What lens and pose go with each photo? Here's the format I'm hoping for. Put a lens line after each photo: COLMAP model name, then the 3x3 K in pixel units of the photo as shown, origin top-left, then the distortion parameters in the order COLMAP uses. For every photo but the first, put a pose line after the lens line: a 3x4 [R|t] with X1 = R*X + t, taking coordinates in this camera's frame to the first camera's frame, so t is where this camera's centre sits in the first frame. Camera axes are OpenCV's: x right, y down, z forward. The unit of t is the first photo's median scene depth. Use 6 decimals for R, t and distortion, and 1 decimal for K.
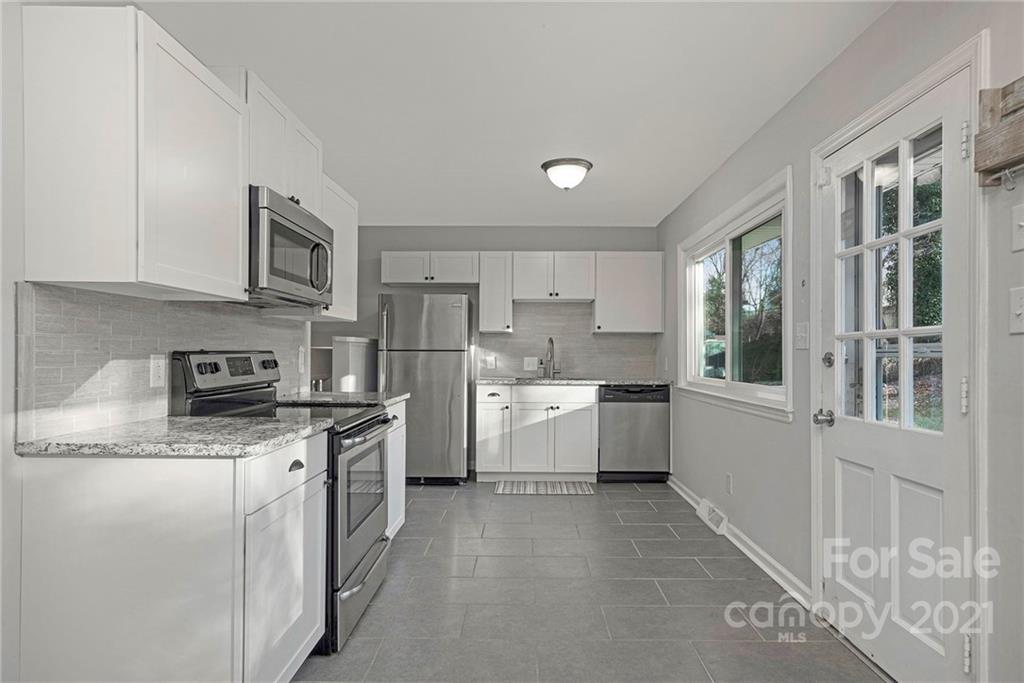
lens RADIAL K [[544.2, 0, 513.5], [0, 544.2, 349.3], [0, 0, 1]] dist [0.000559, 0.000063]
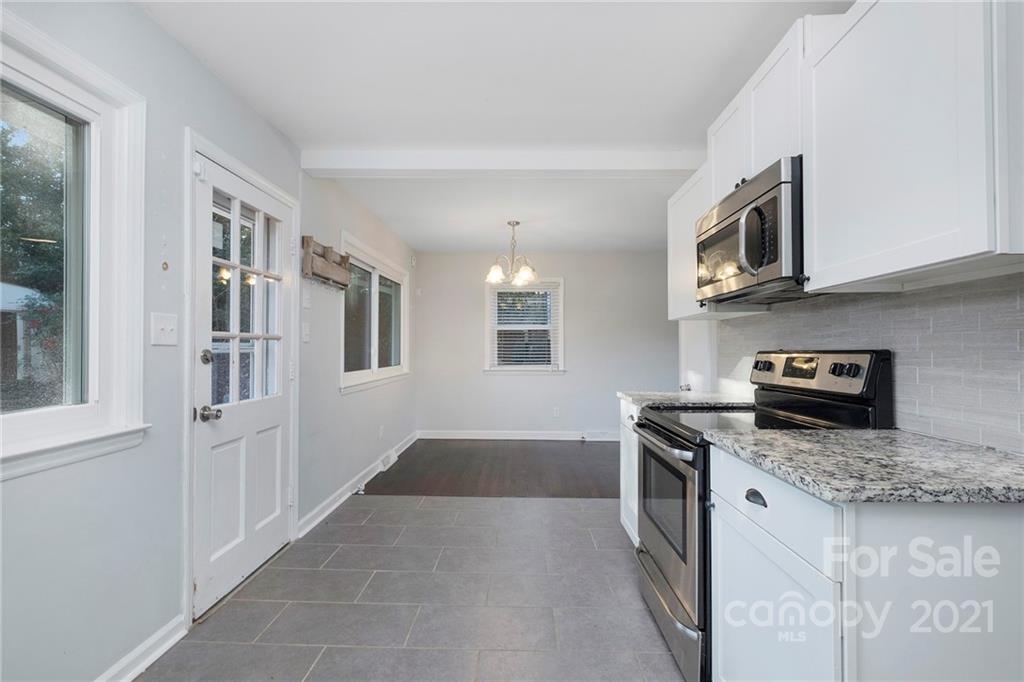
lens RADIAL K [[463.9, 0, 512.0], [0, 463.9, 341.0], [0, 0, 1]] dist [-0.015738, -0.000193]
pose [[-0.999976, -0.005736, 0.003956, -0.007120], [-0.005824, 0.999723, -0.022805, 0.007993], [-0.003824, -0.022828, -0.999732, 2.109452]]
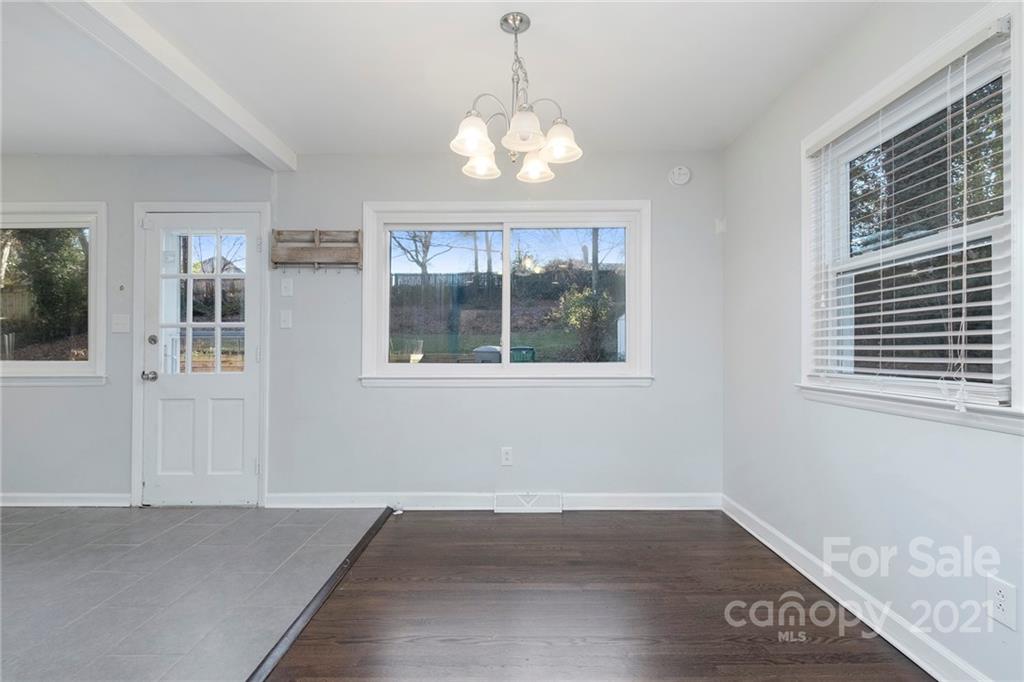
lens RADIAL K [[463.9, 0, 512.0], [0, 463.9, 341.0], [0, 0, 1]] dist [-0.015738, -0.000193]
pose [[-0.012666, 0.007641, 0.999891, -0.889000], [-0.006615, 0.999948, -0.007725, 0.030069], [-0.999898, -0.006712, -0.012615, -0.049111]]
